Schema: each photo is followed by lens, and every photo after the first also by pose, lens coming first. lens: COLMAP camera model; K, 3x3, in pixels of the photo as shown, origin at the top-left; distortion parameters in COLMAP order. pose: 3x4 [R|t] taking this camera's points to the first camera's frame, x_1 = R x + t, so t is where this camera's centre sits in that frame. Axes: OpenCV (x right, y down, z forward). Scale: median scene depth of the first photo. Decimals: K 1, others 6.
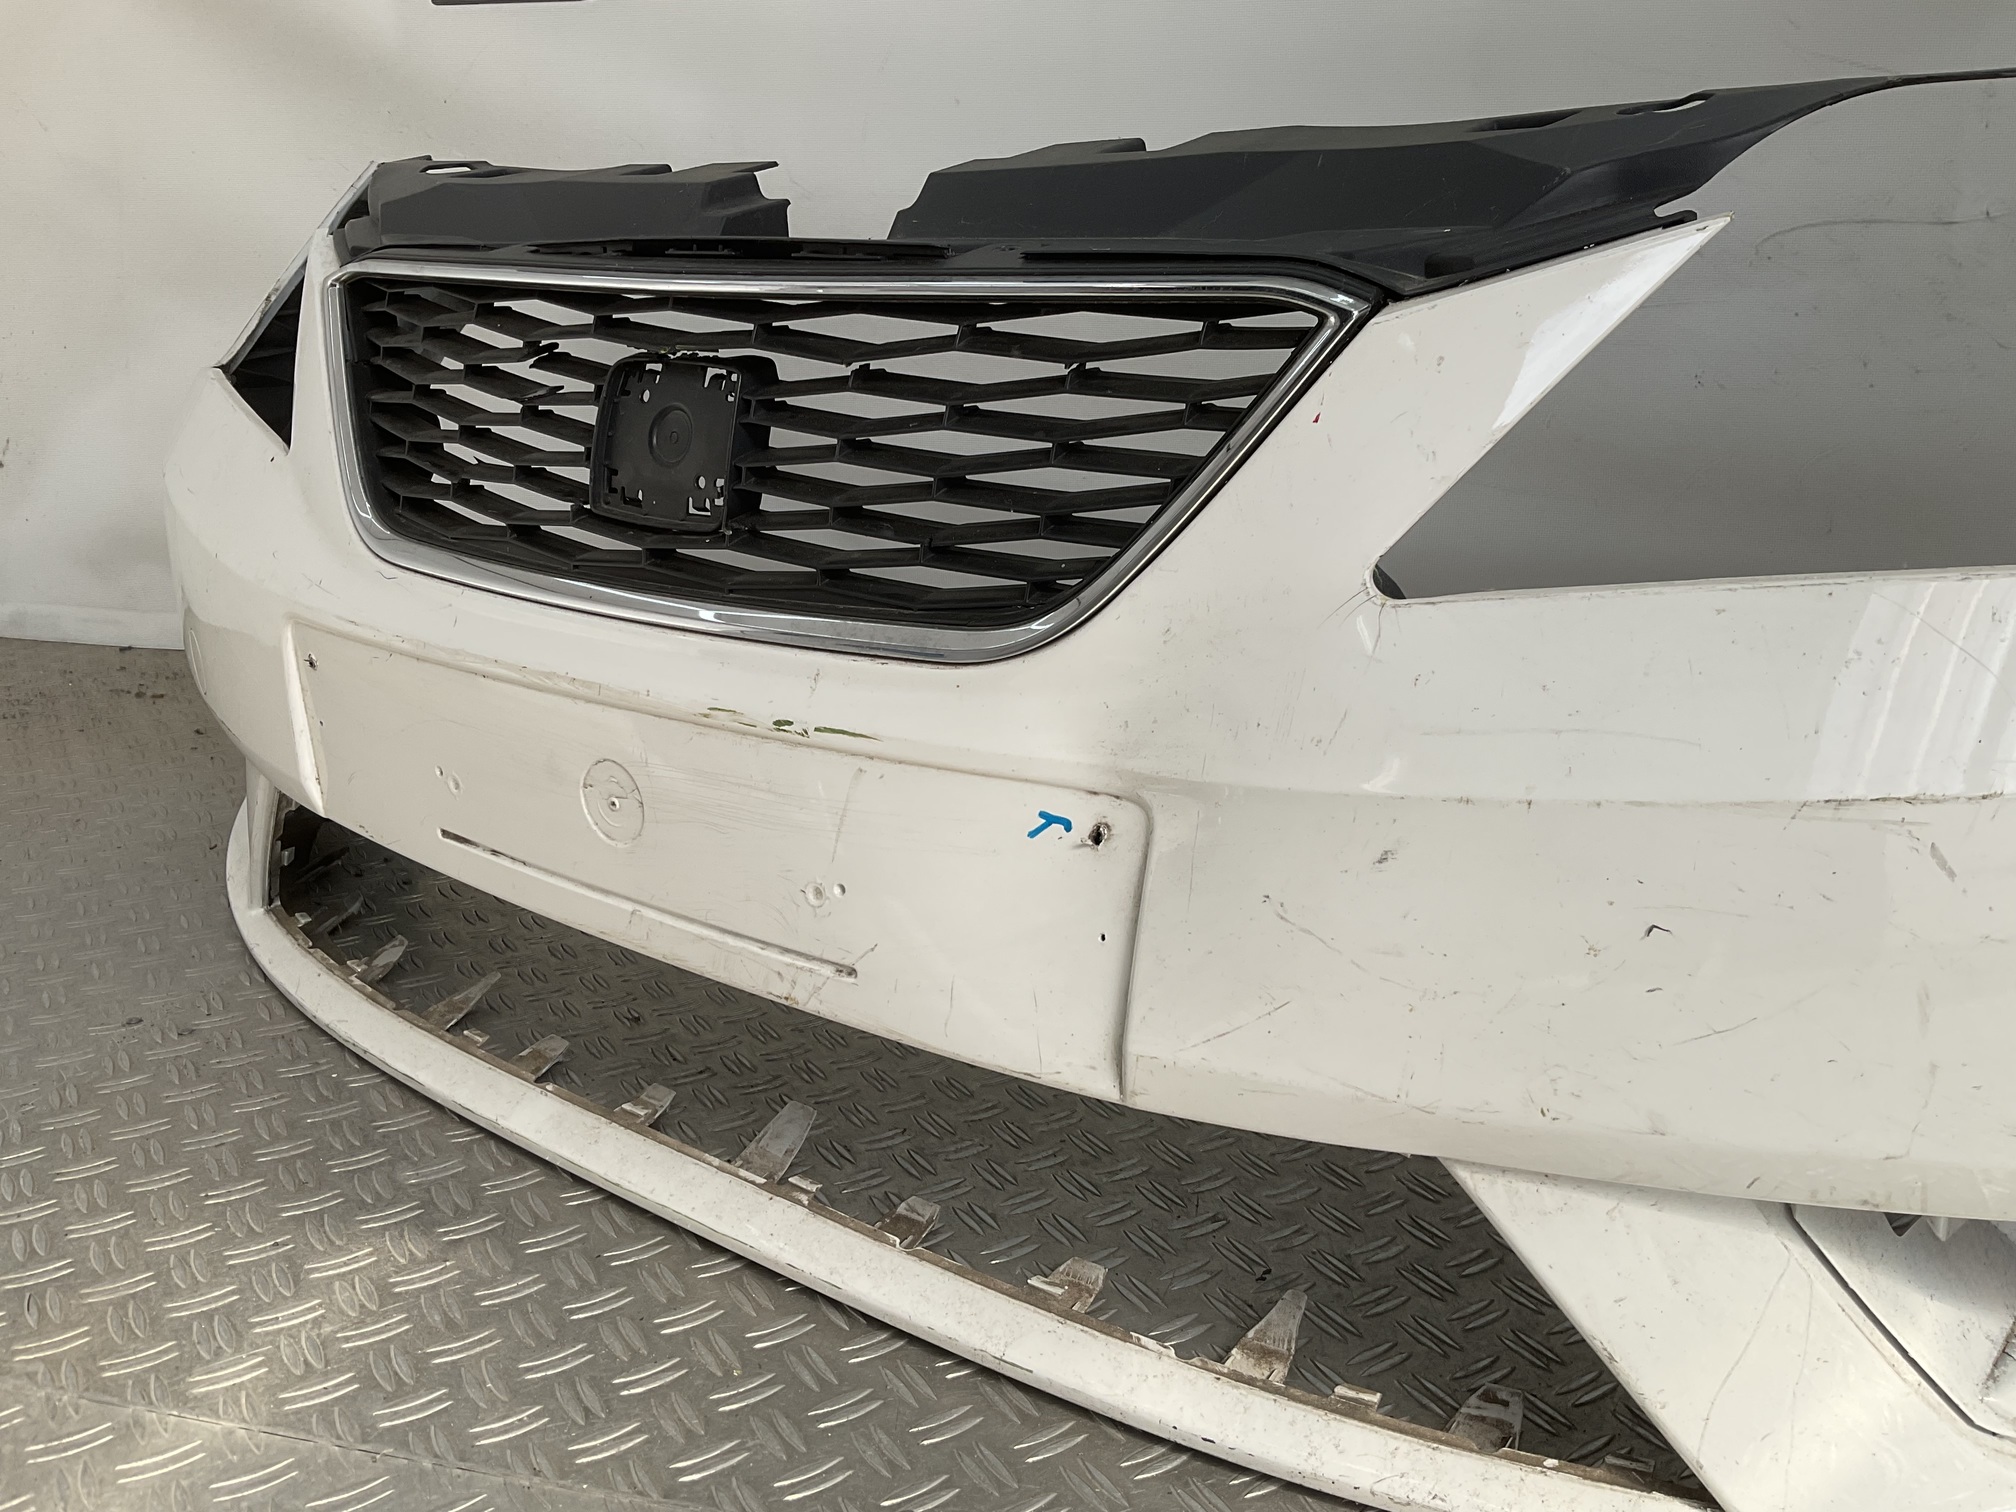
lens RADIAL K [[1666.6, 0, 1013.8], [0, 1666.6, 762.9], [0, 0, 1]] dist [0.110411, -0.200254]
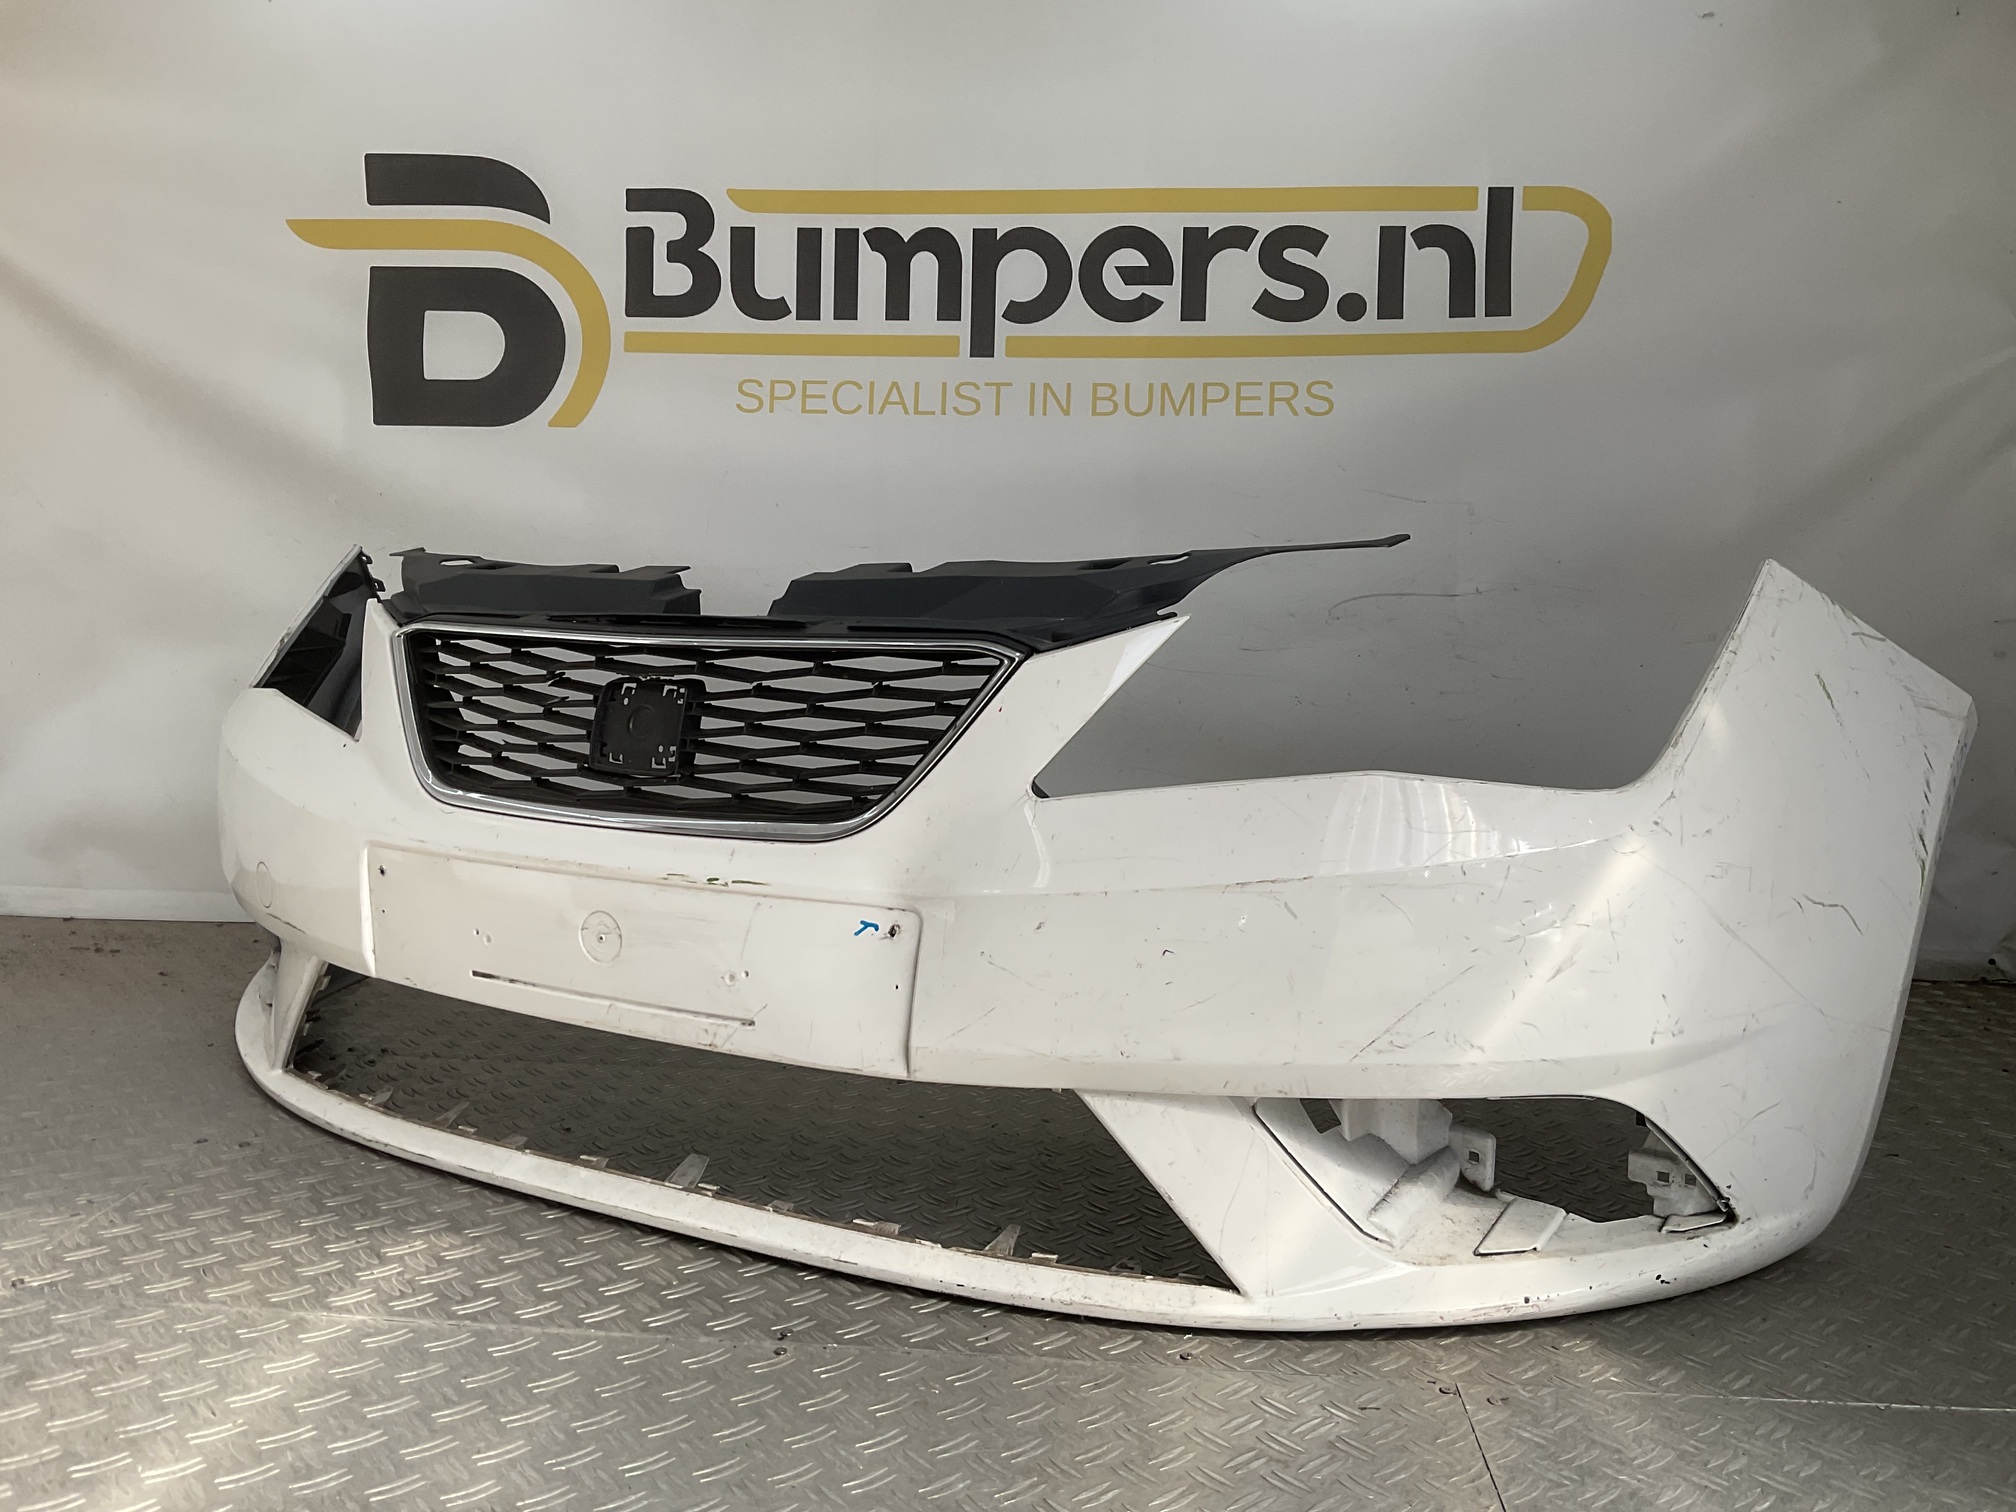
lens RADIAL K [[1664.9, 0, 1010.1], [0, 1664.9, 766.5], [0, 0, 1]] dist [0.143713, -0.303078]
pose [[0.991304, -0.005786, 0.131468, -0.056672], [0.030285, 0.982248, -0.185127, 0.189616], [-0.128063, 0.187499, 0.973881, -0.761712]]
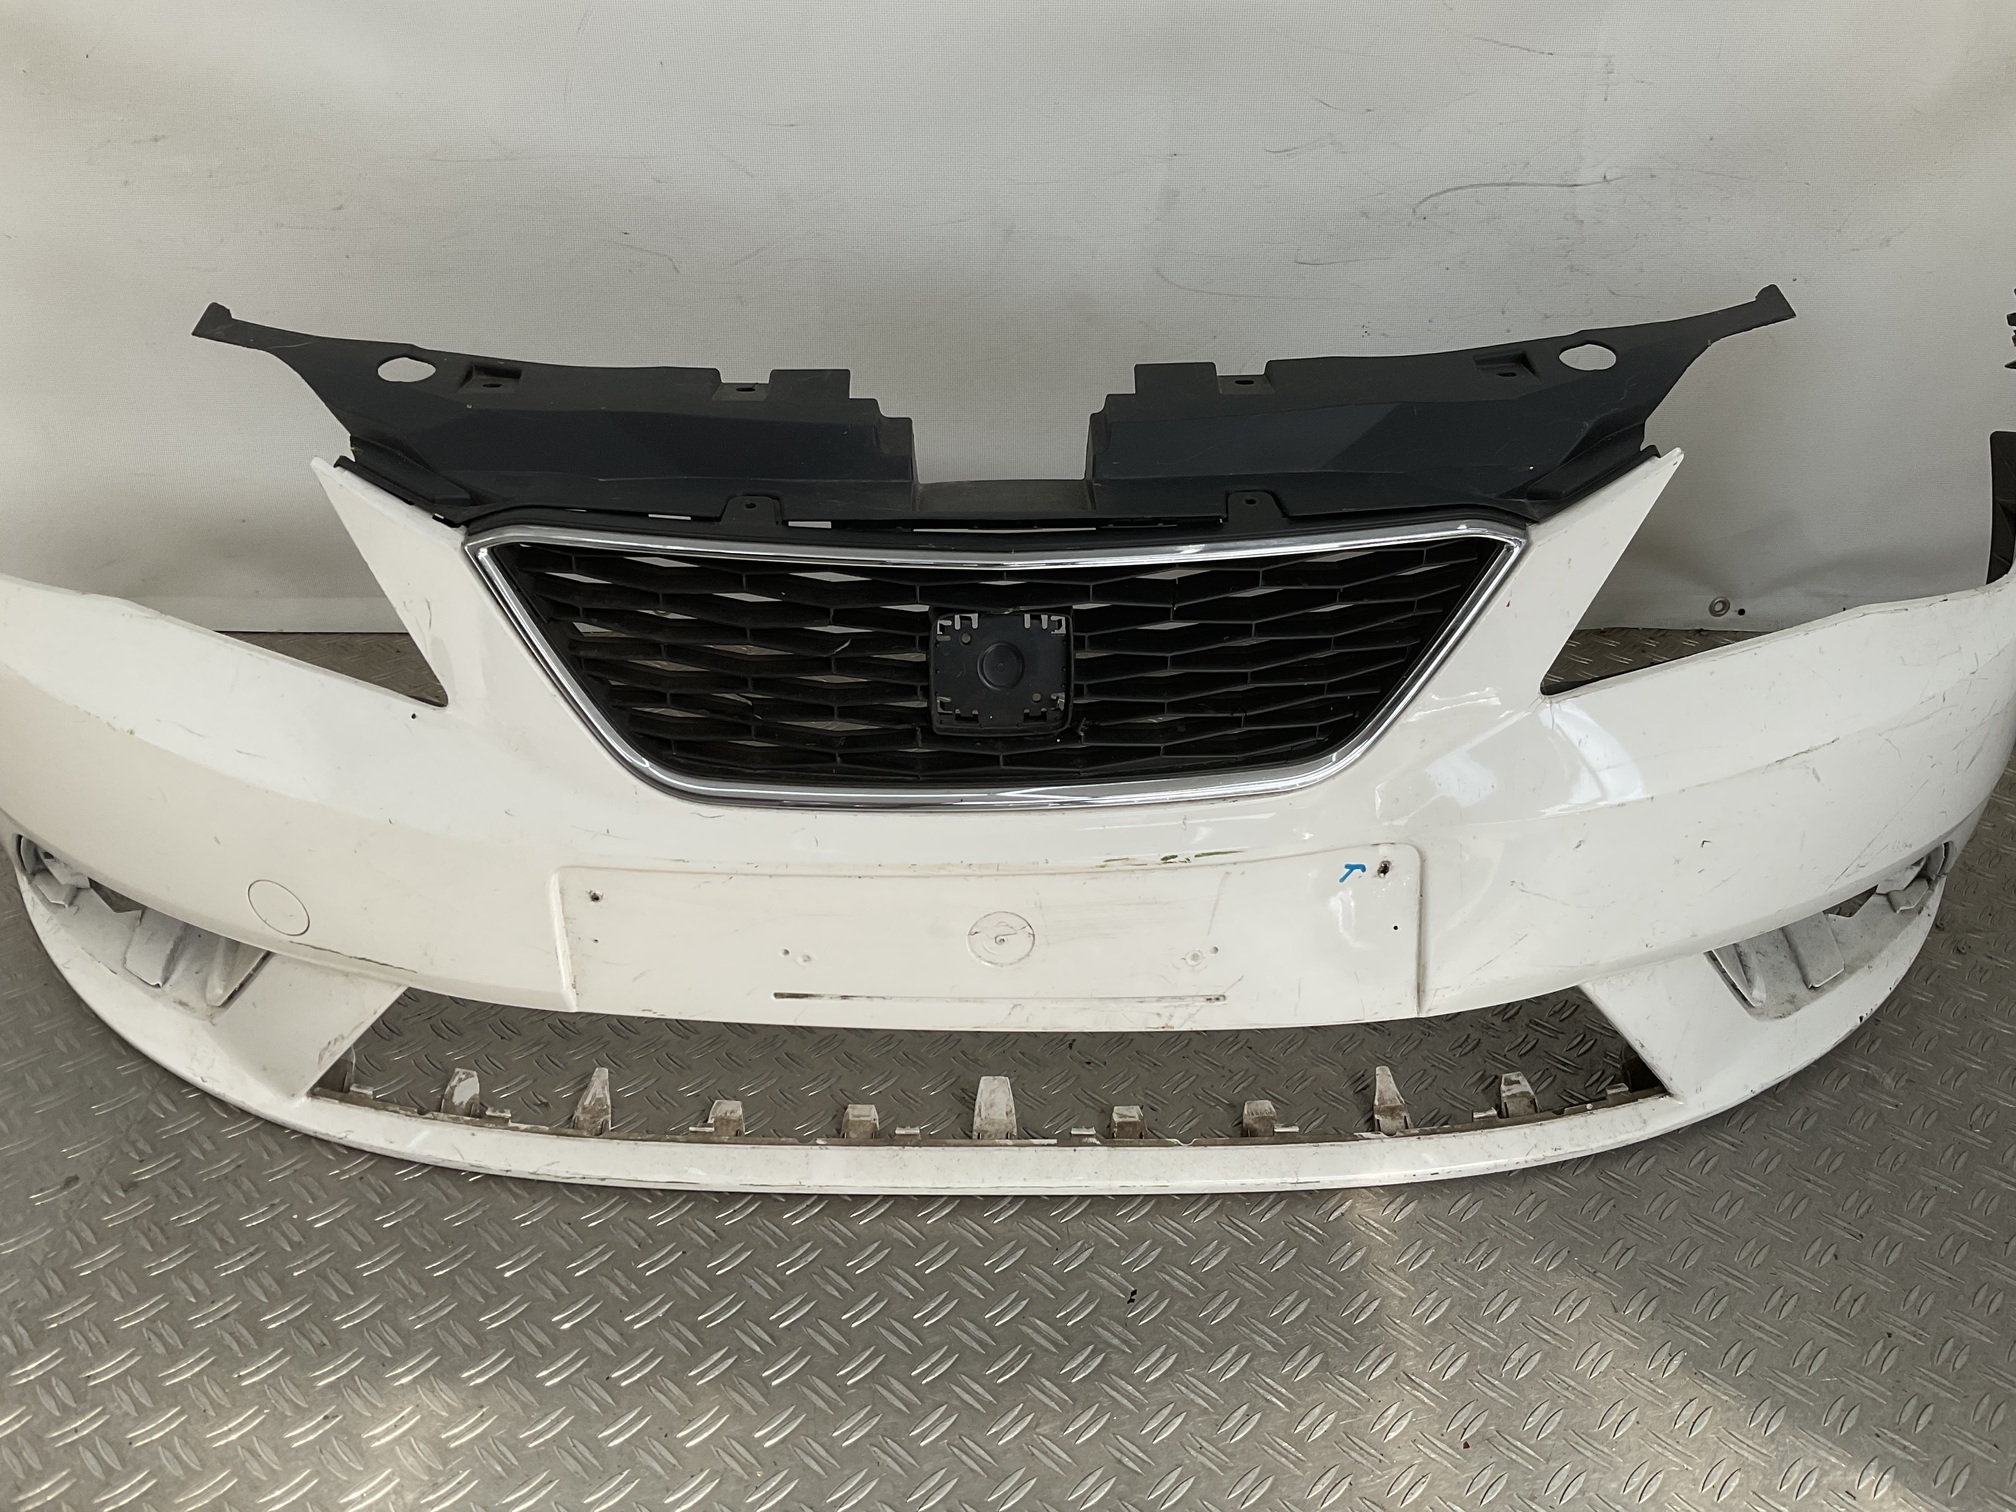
lens RADIAL K [[1664.9, 0, 1010.1], [0, 1664.9, 766.5], [0, 0, 1]] dist [0.143713, -0.303078]
pose [[0.795669, -0.299892, 0.526286, -0.943085], [0.175780, 0.945769, 0.273171, -0.494886], [-0.579666, -0.124844, 0.805233, -0.056009]]
